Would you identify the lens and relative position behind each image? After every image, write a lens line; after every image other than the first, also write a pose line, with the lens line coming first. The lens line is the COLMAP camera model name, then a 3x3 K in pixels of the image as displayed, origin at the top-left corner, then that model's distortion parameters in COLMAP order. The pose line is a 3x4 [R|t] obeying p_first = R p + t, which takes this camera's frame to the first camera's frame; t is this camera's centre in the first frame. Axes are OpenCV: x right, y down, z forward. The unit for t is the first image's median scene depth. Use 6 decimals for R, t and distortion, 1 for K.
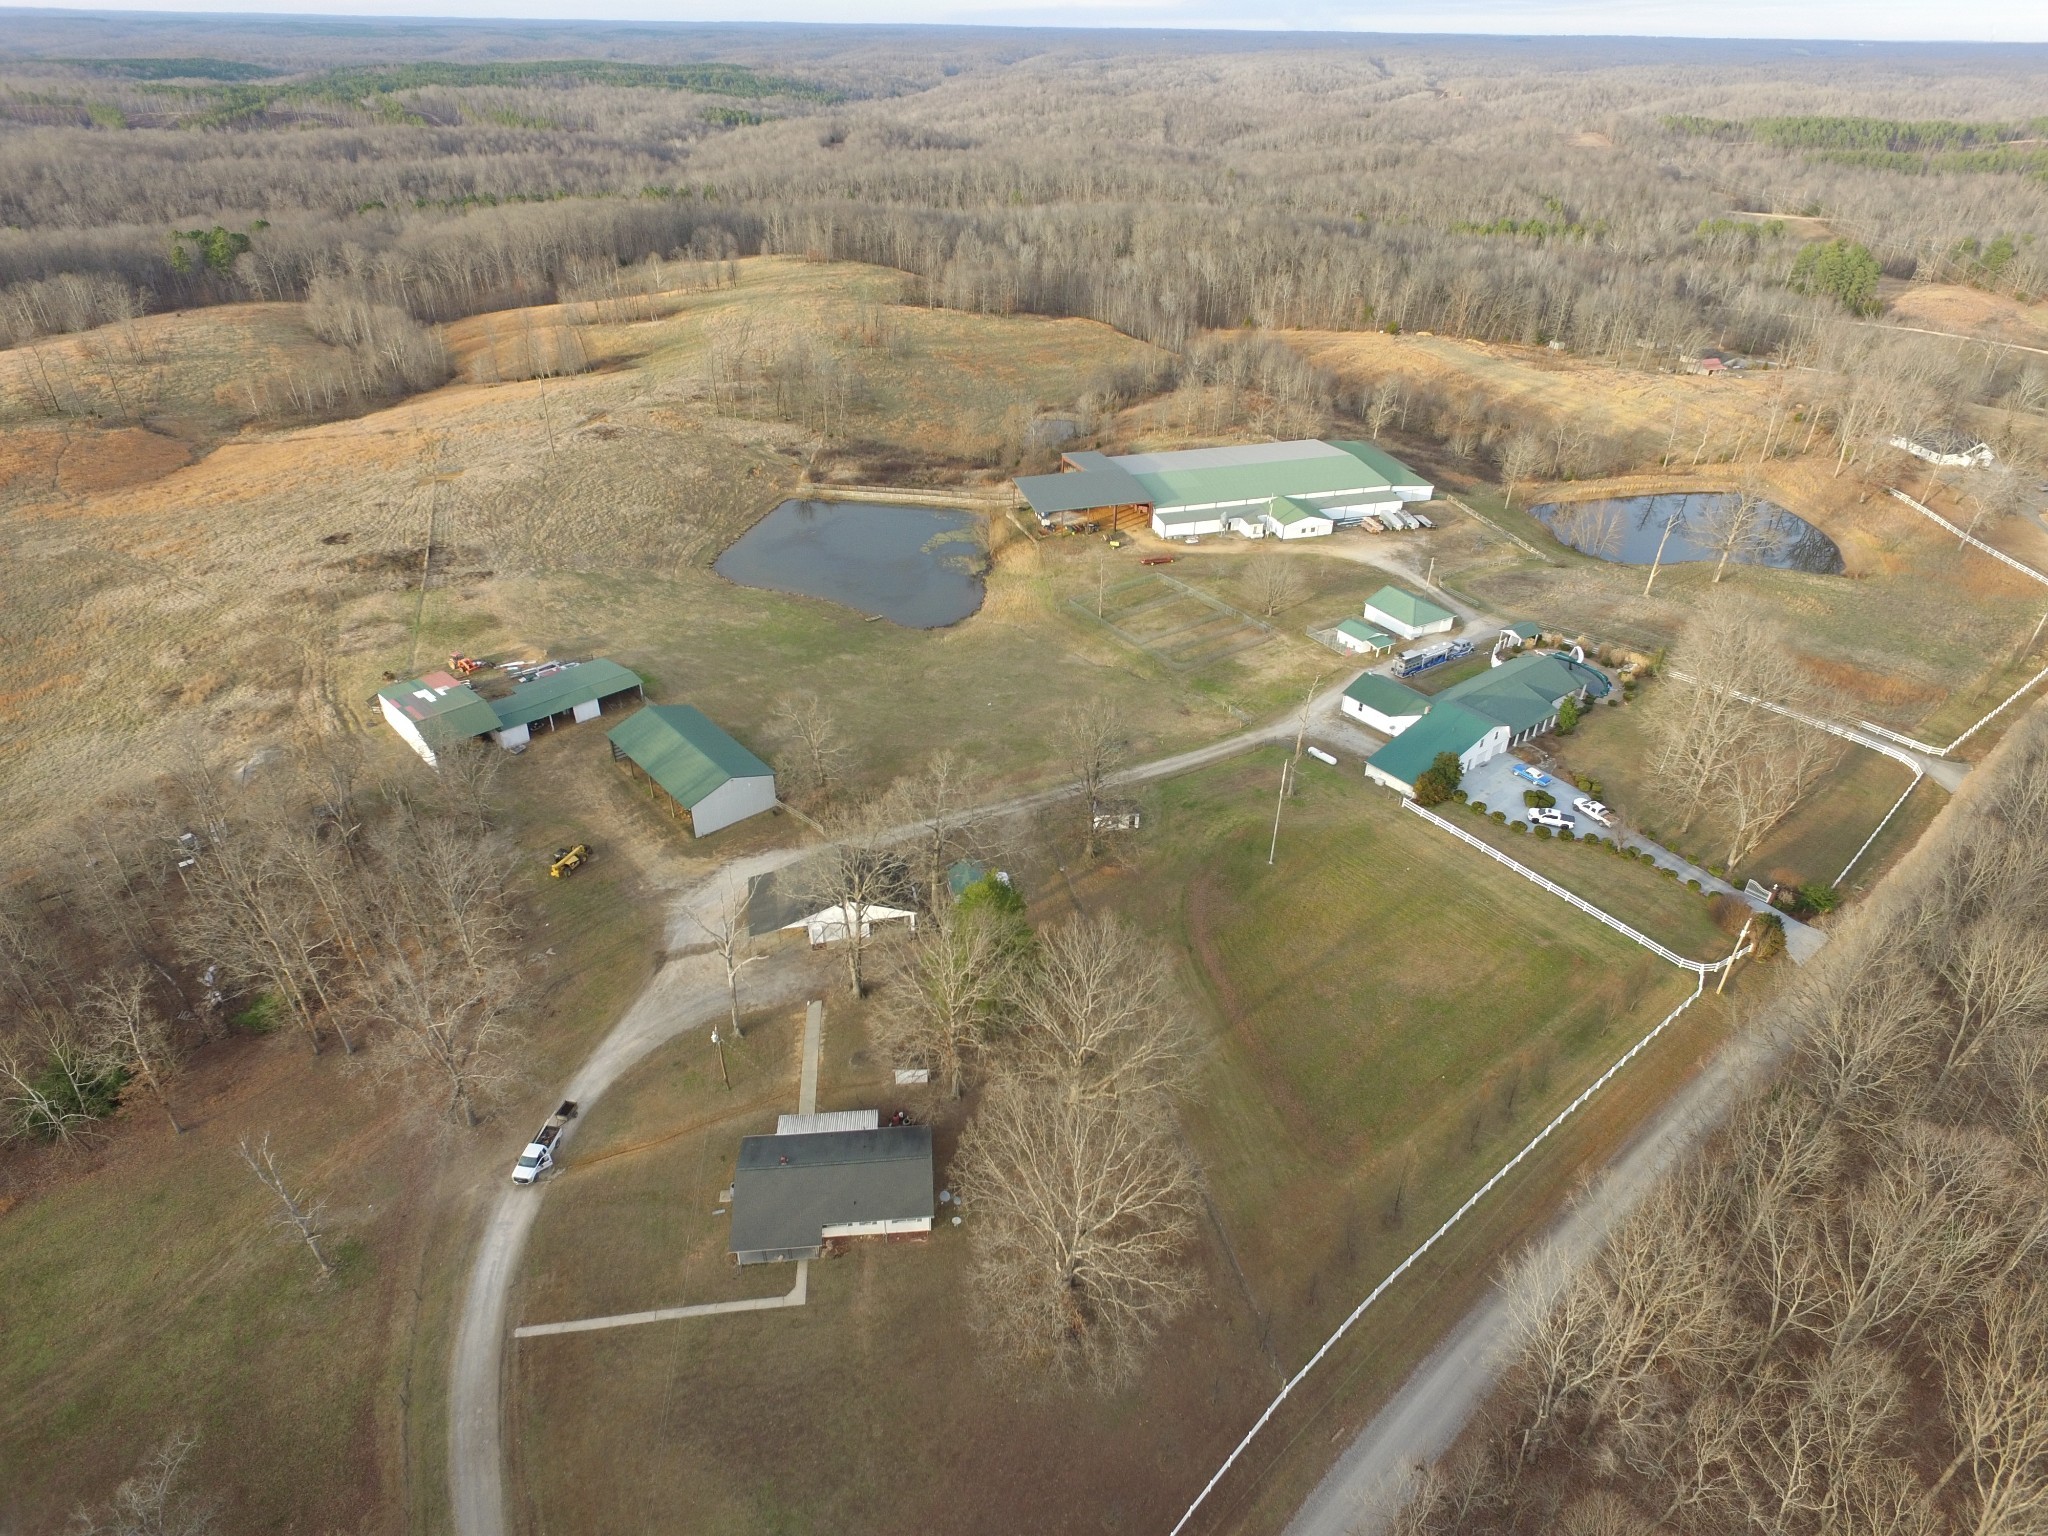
lens RADIAL K [[1200.7, 0, 1022.6], [0, 1200.7, 736.3], [0, 0, 1]] dist [-0.000881, 0.003362]
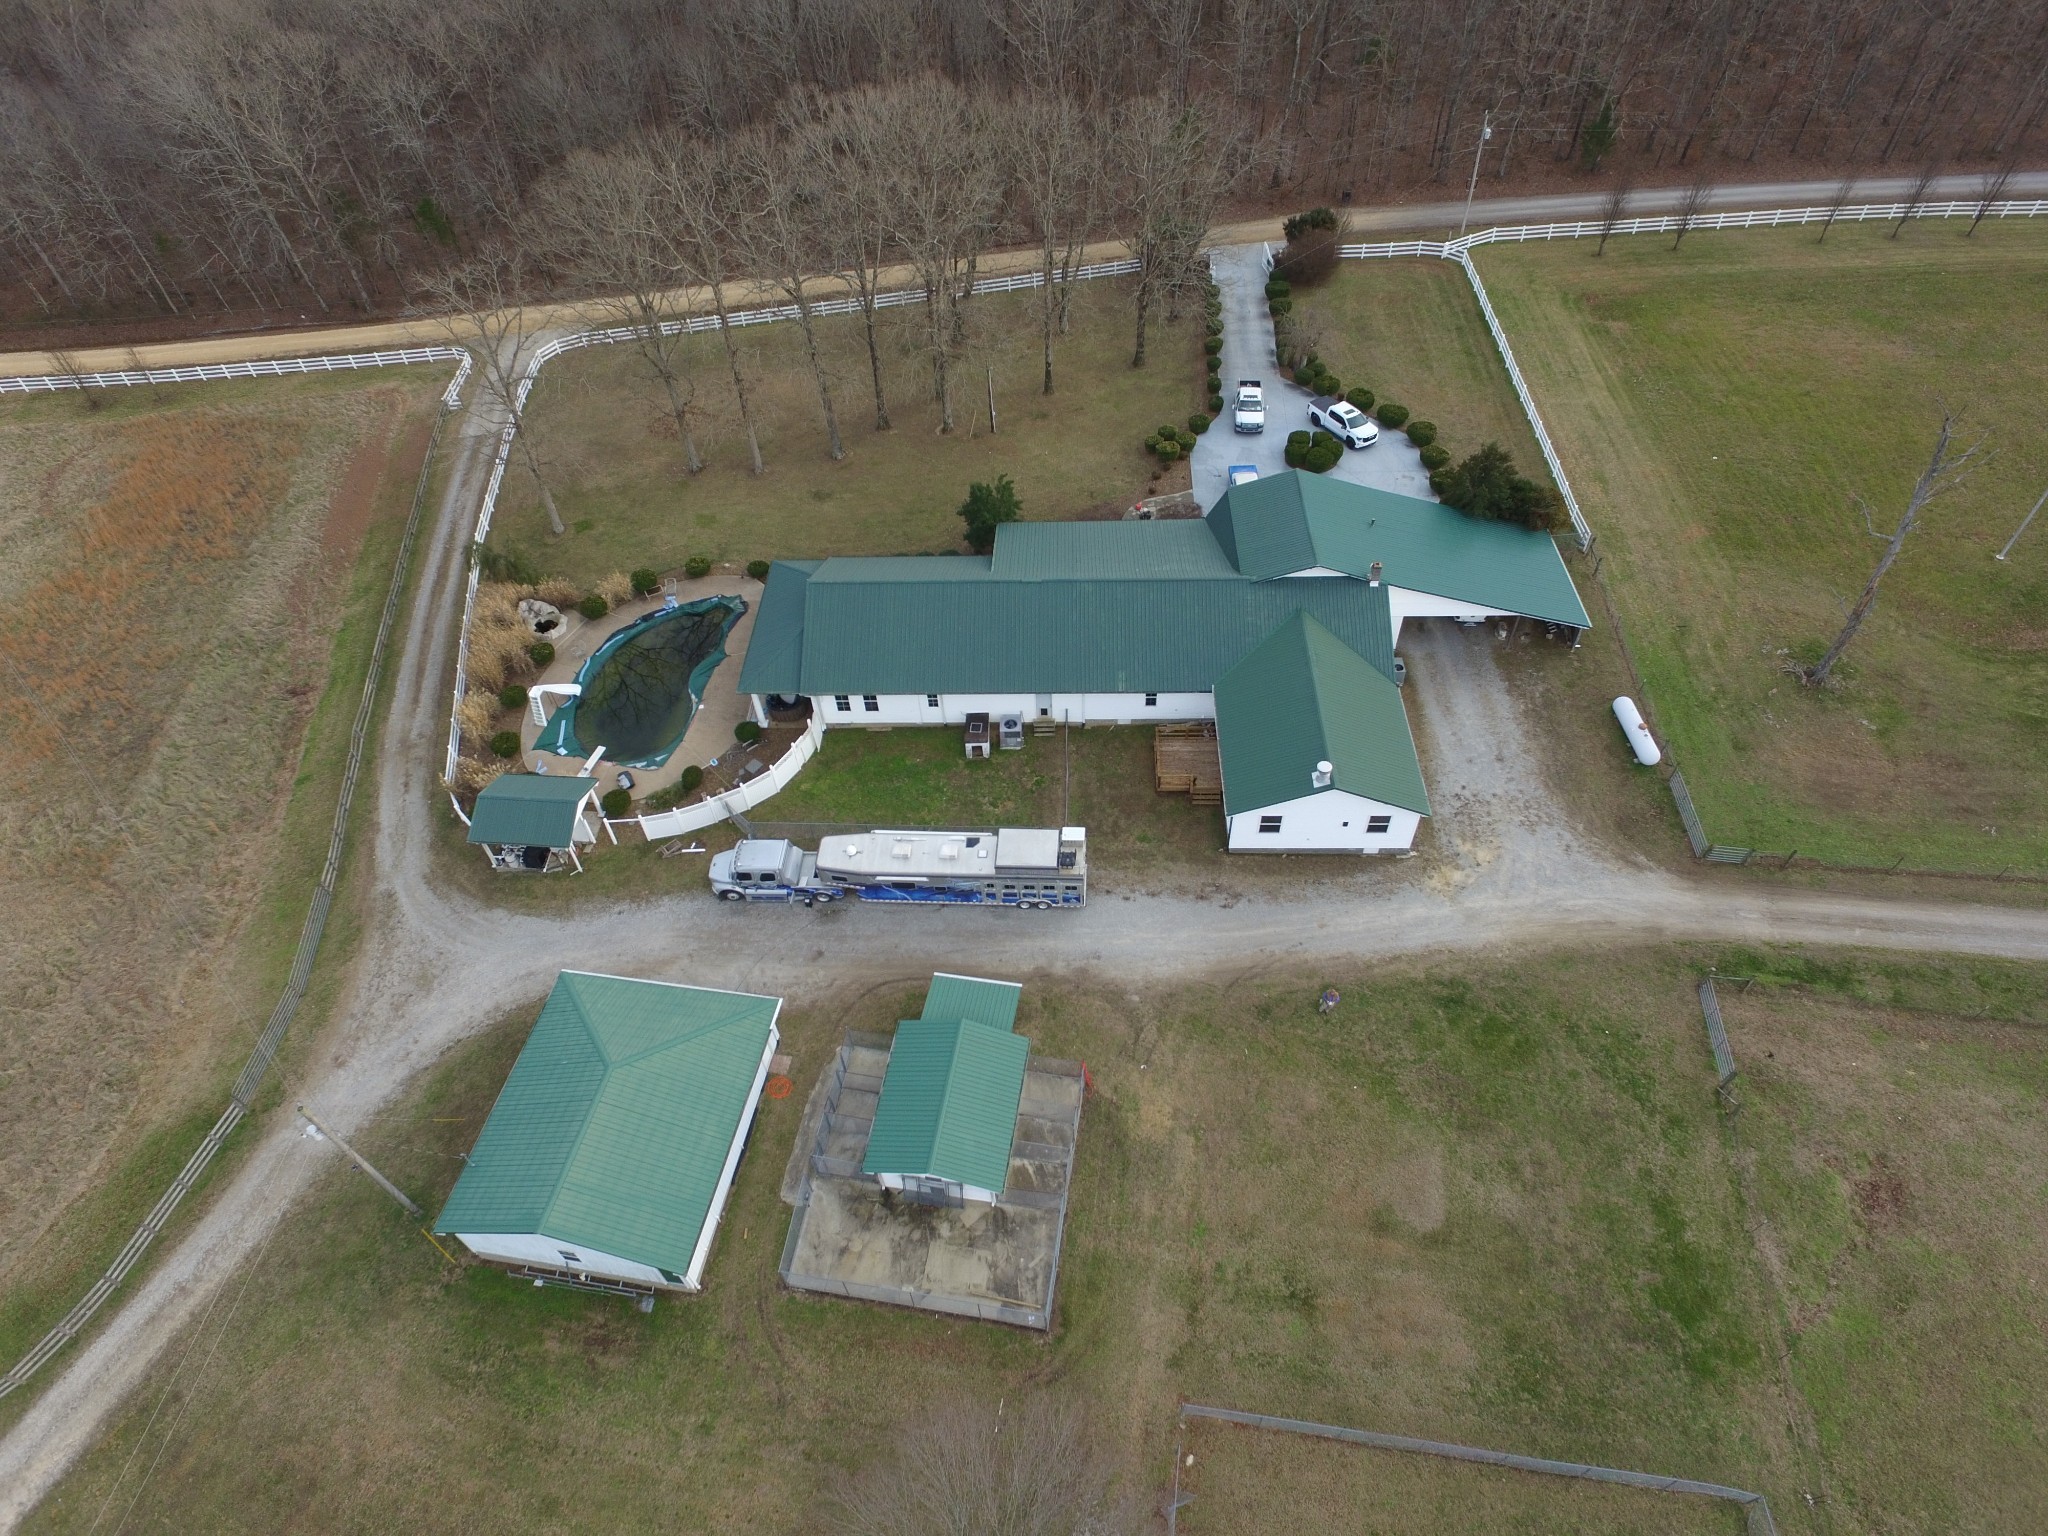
lens RADIAL K [[1200.7, 0, 1022.6], [0, 1200.7, 736.3], [0, 0, 1]] dist [-0.000881, 0.003362]
pose [[-0.779515, -0.447742, 0.438045, 0.165973], [0.341874, 0.281864, 0.896479, -0.274924], [-0.524860, 0.848575, -0.066646, 0.801336]]
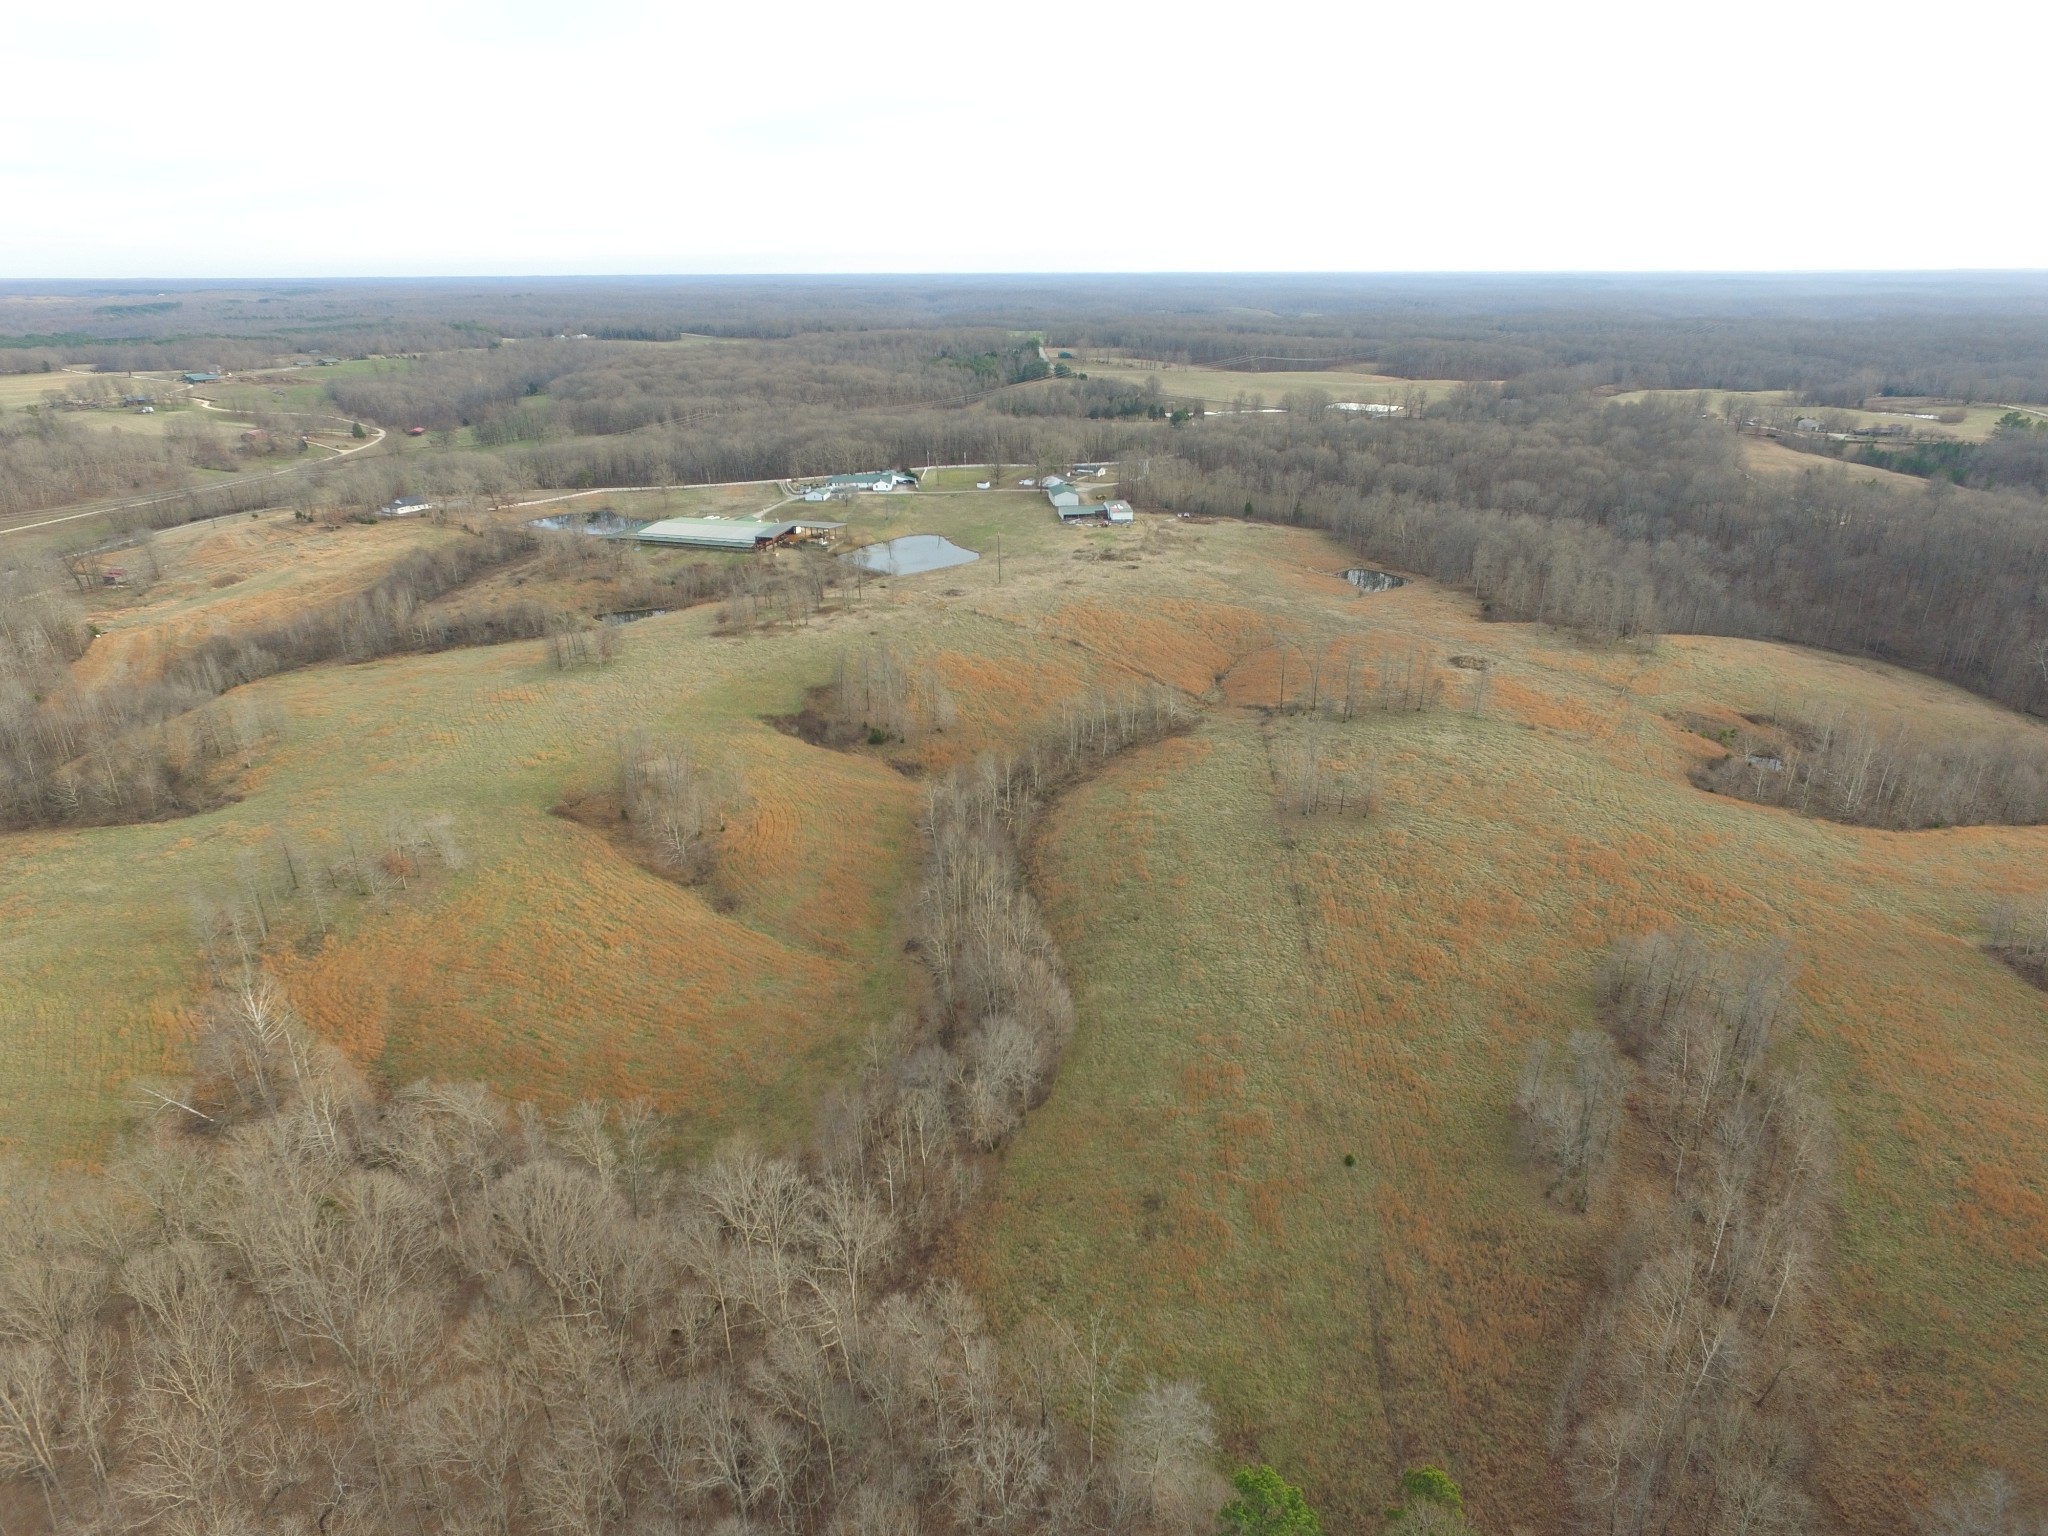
lens RADIAL K [[1200.7, 0, 1022.6], [0, 1200.7, 736.3], [0, 0, 1]] dist [-0.000881, 0.003362]
pose [[-0.813481, -0.217695, 0.539312, -1.561783], [0.296320, 0.642779, 0.706420, -1.433171], [-0.500443, 0.734468, -0.458382, 2.214669]]
